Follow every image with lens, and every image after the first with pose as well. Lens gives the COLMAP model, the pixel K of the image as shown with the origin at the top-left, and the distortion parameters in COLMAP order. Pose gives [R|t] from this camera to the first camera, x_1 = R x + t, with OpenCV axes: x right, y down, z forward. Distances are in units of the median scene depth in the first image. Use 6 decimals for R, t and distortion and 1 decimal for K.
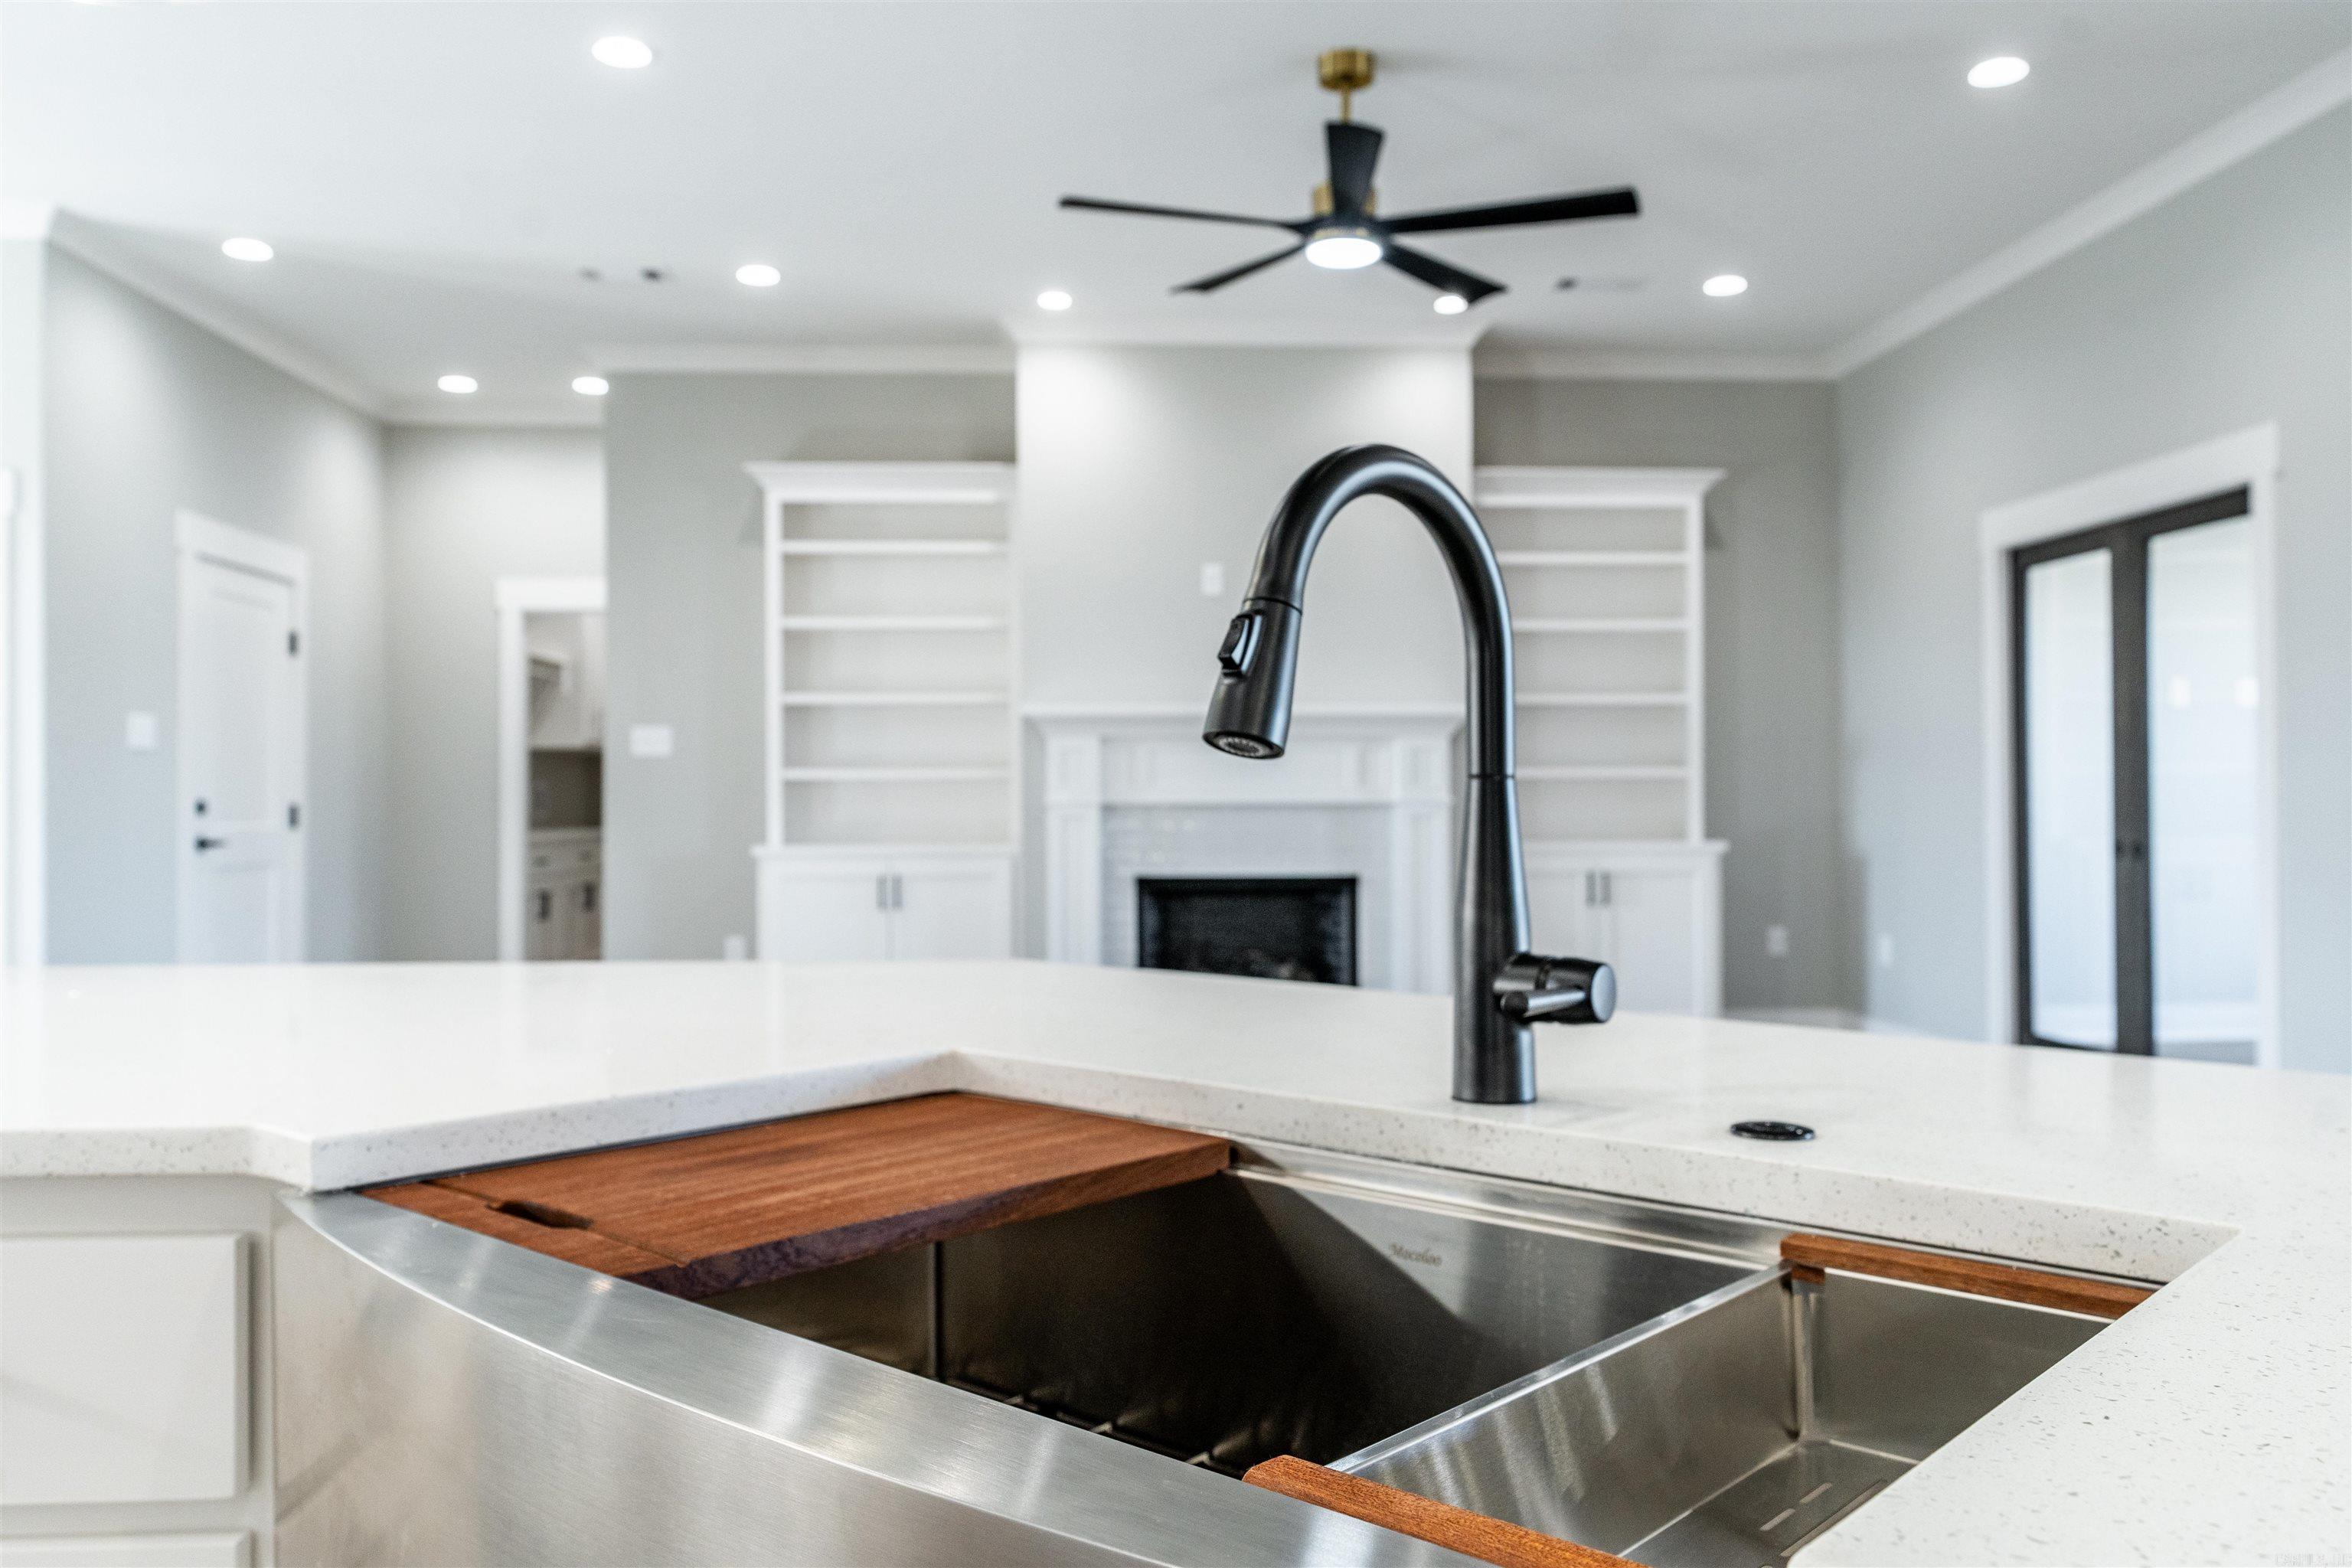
lens RADIAL K [[1838.1, 0, 1176.0], [0, 1838.1, 784.0], [0, 0, 1]] dist [0.006342, 0.000186]
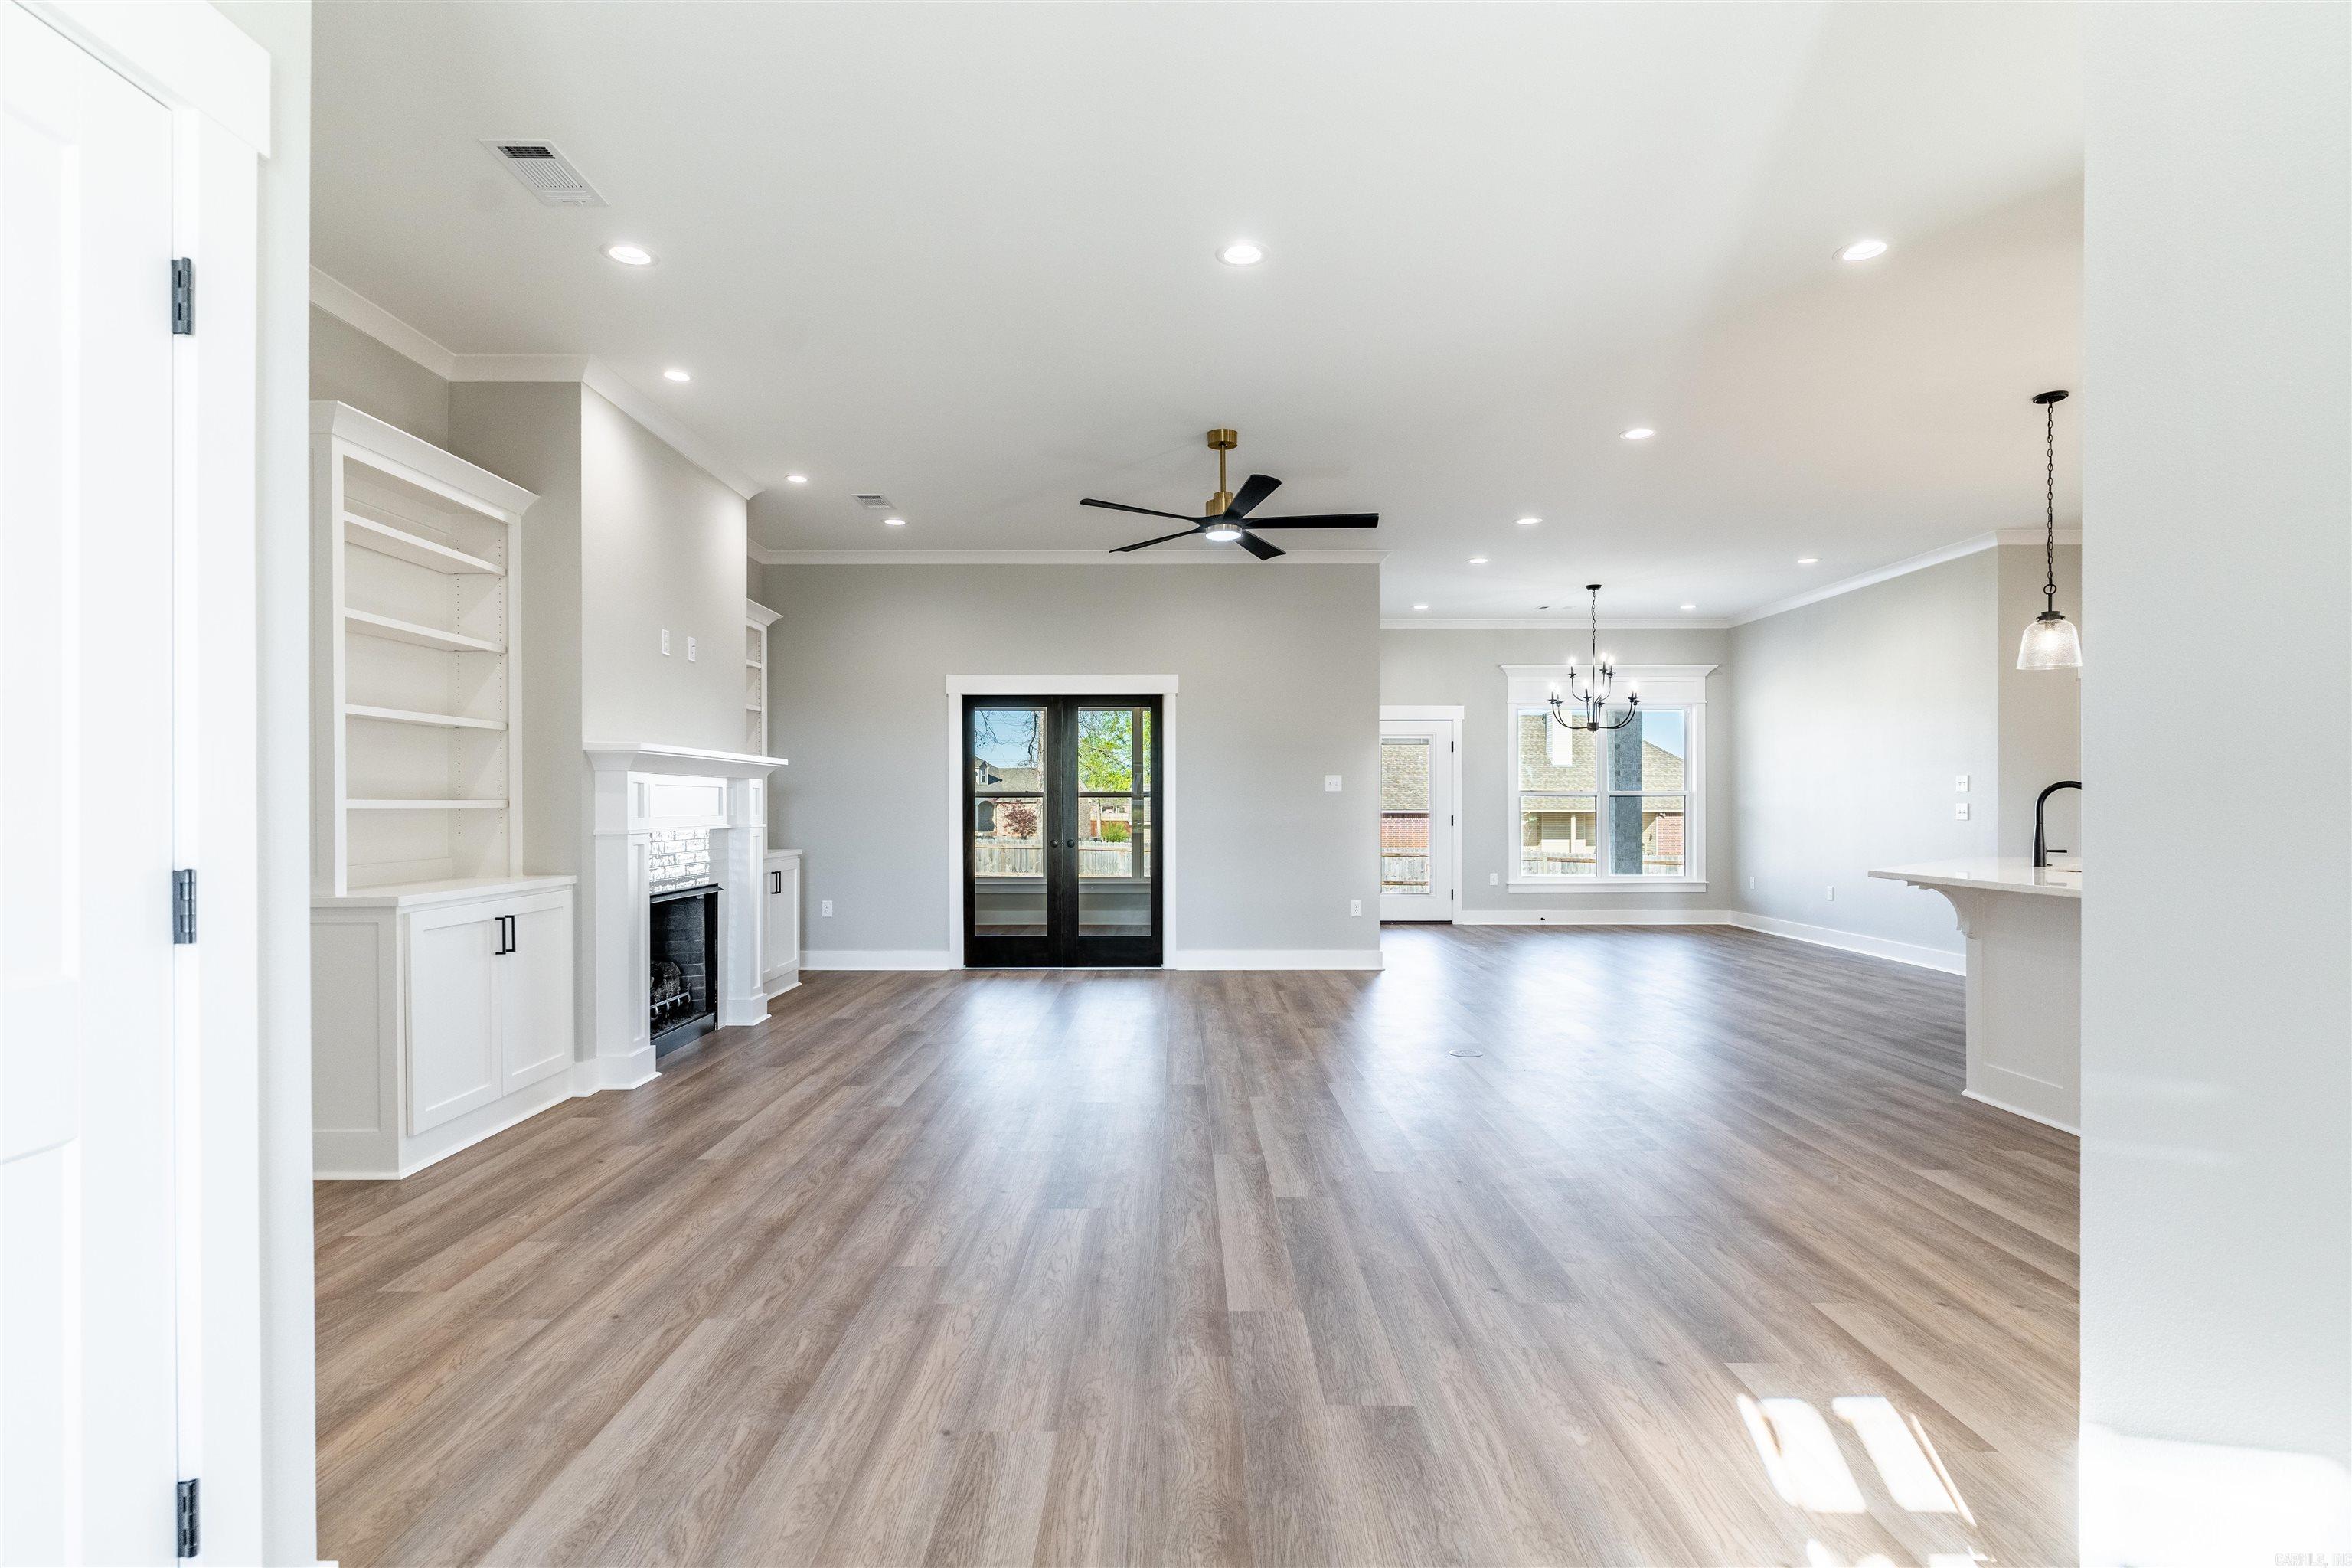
lens RADIAL K [[1151.0, 0, 1174.8], [0, 1151.0, 804.3], [0, 0, 1]] dist [0.004038, 0.000215]
pose [[0.054432, 0.004867, 0.998506, -0.693292], [-0.006380, 0.999969, -0.004526, -0.005277], [-0.998497, -0.006124, 0.054462, 0.624681]]
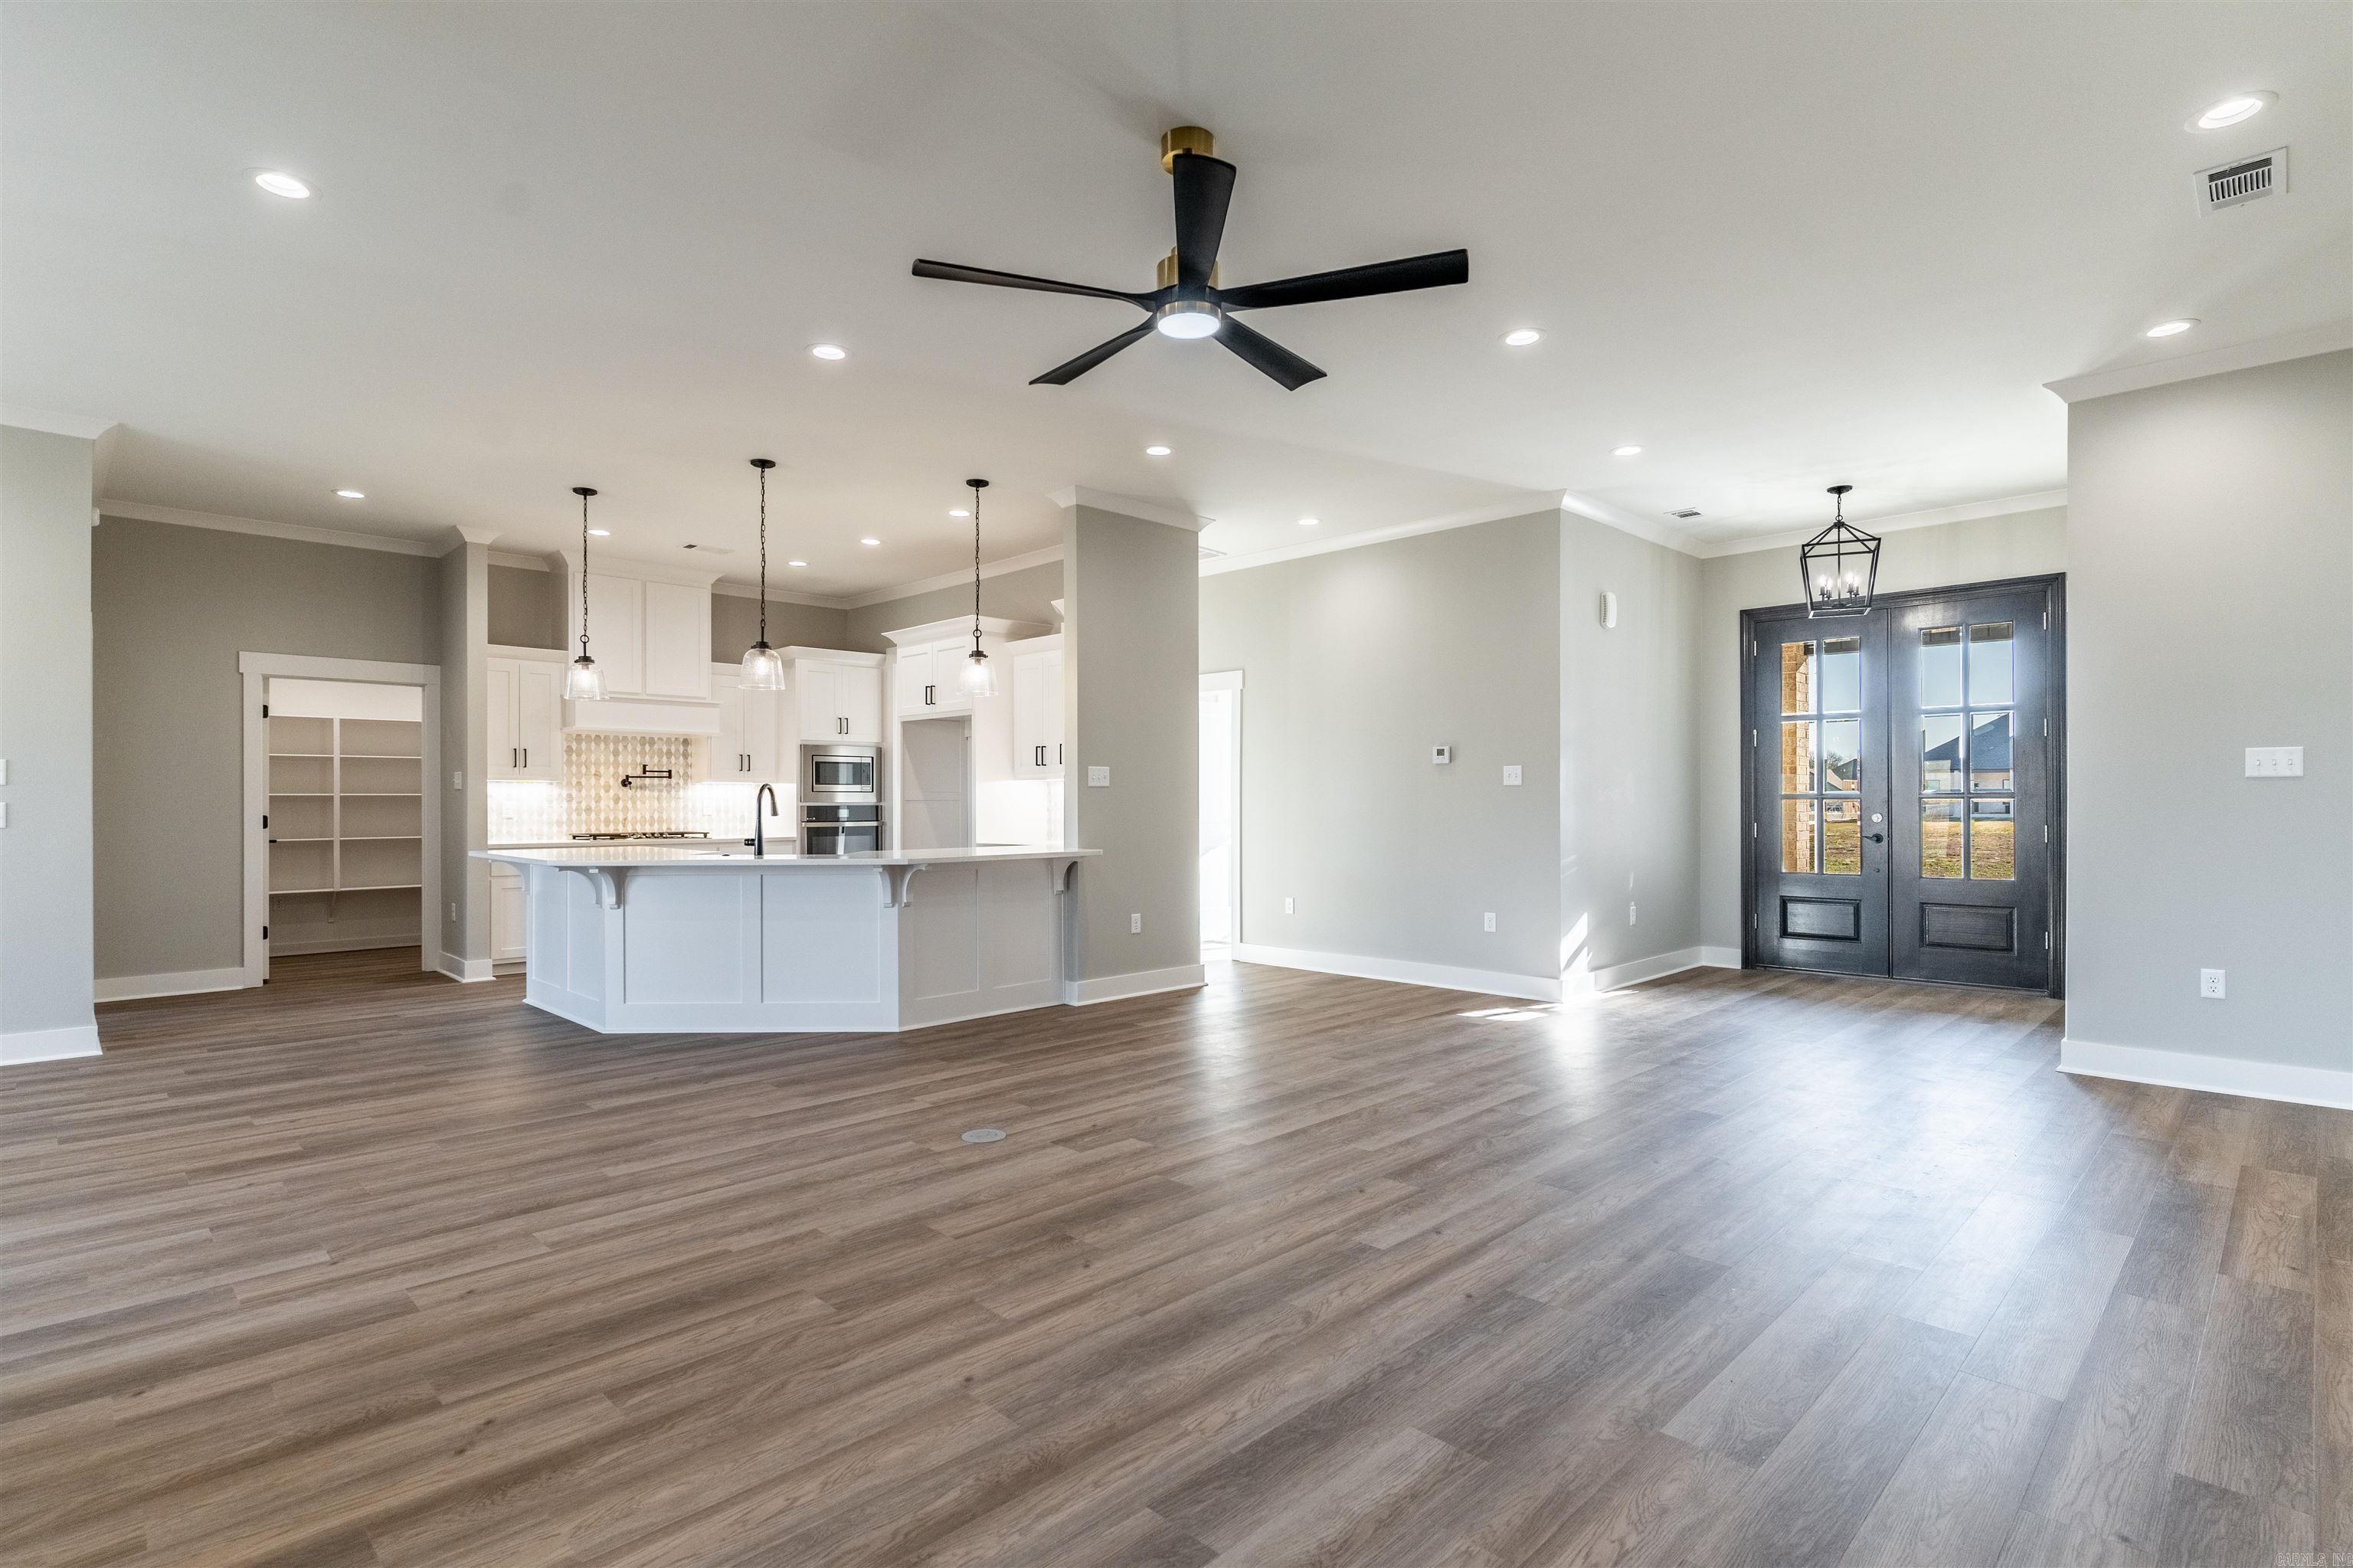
lens RADIAL K [[1133.6, 0, 1170.1], [0, 1133.6, 800.2], [0, 0, 1]] dist [0.003160, 0.000050]
pose [[-0.747573, 0.004664, -0.664163, 0.341181], [0.009287, 0.999951, -0.003431, -0.007949], [0.664115, -0.008732, -0.747580, 0.941670]]
